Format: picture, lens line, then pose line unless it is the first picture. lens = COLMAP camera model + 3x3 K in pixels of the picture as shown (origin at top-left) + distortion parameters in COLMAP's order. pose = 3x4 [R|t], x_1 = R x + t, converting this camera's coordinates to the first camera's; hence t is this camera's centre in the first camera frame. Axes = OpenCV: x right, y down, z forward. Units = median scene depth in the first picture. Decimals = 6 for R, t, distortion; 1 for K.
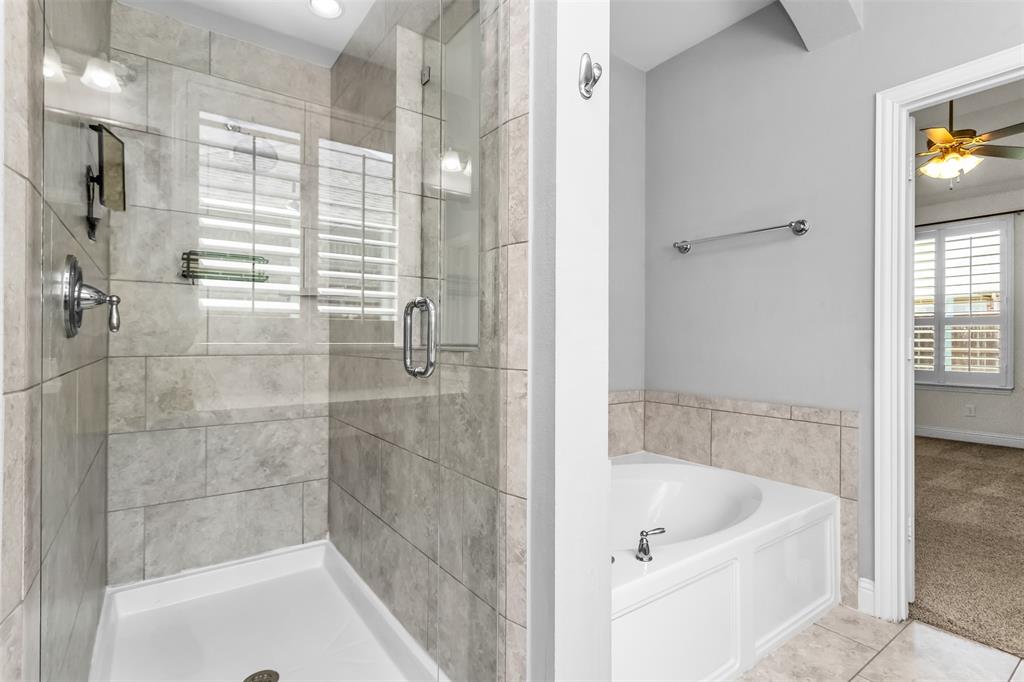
lens RADIAL K [[492.2, 0, 511.0], [0, 492.2, 338.5], [0, 0, 1]] dist [-0.001198, 0.001005]
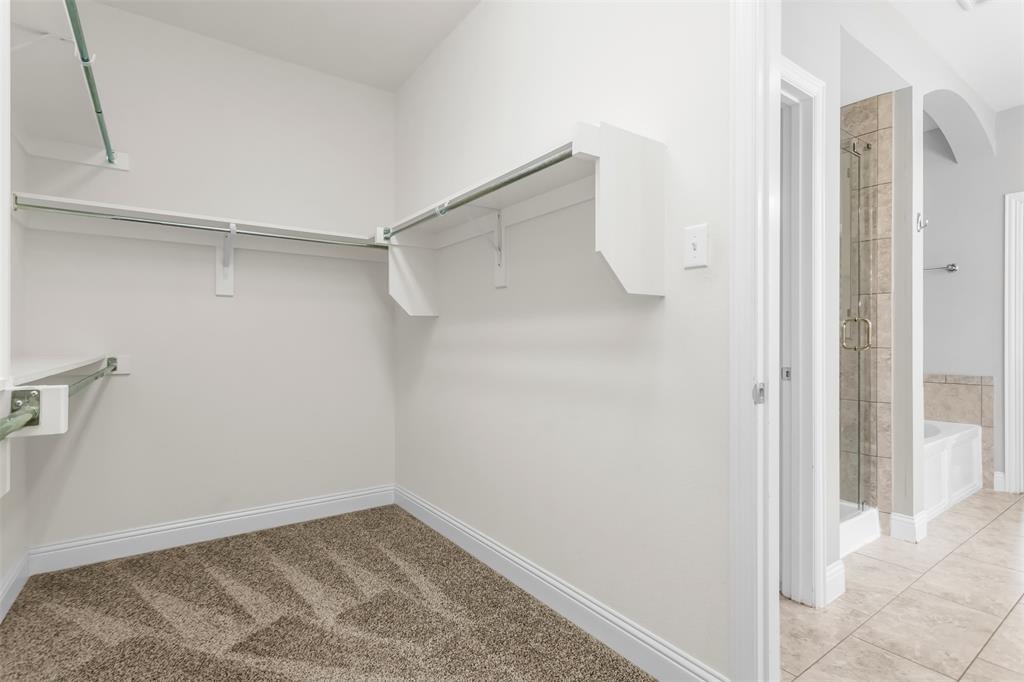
lens RADIAL K [[492.2, 0, 511.0], [0, 492.2, 338.5], [0, 0, 1]] dist [-0.001198, 0.001005]
pose [[0.999894, -0.002607, -0.014309, -1.278569], [0.002667, 0.999988, 0.004176, 0.003098], [0.014298, -0.004214, 0.999889, -1.000566]]
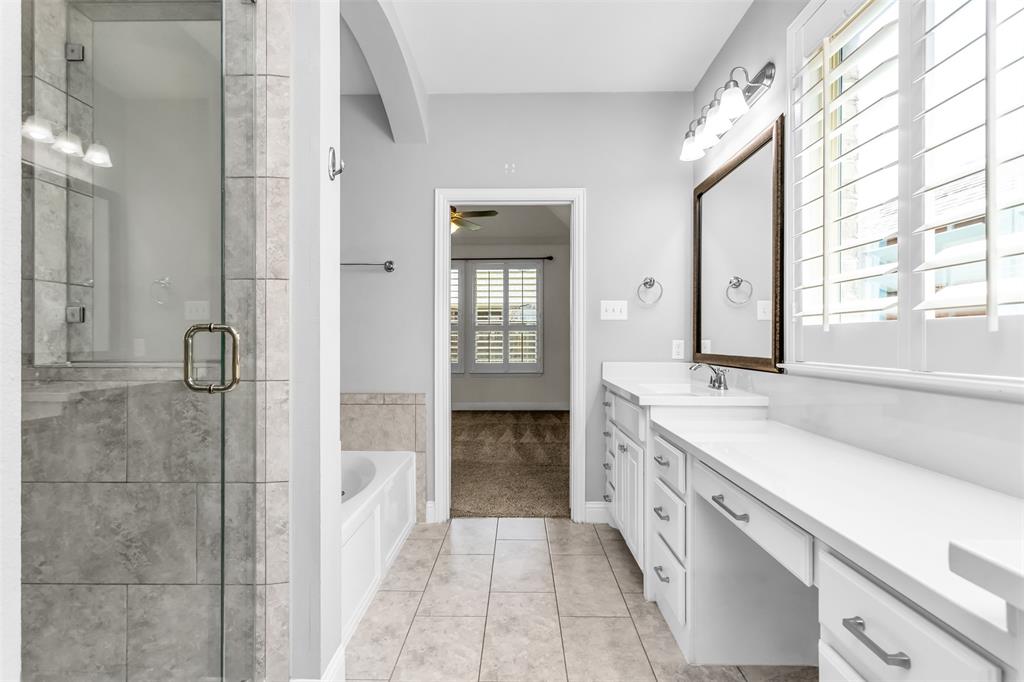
lens RADIAL K [[492.2, 0, 511.0], [0, 492.2, 338.5], [0, 0, 1]] dist [-0.001198, 0.001005]
pose [[0.597567, -0.001107, 0.801818, -0.475033], [-0.001913, 0.999994, 0.002806, -0.036012], [-0.801817, -0.003211, 0.597562, -0.164859]]
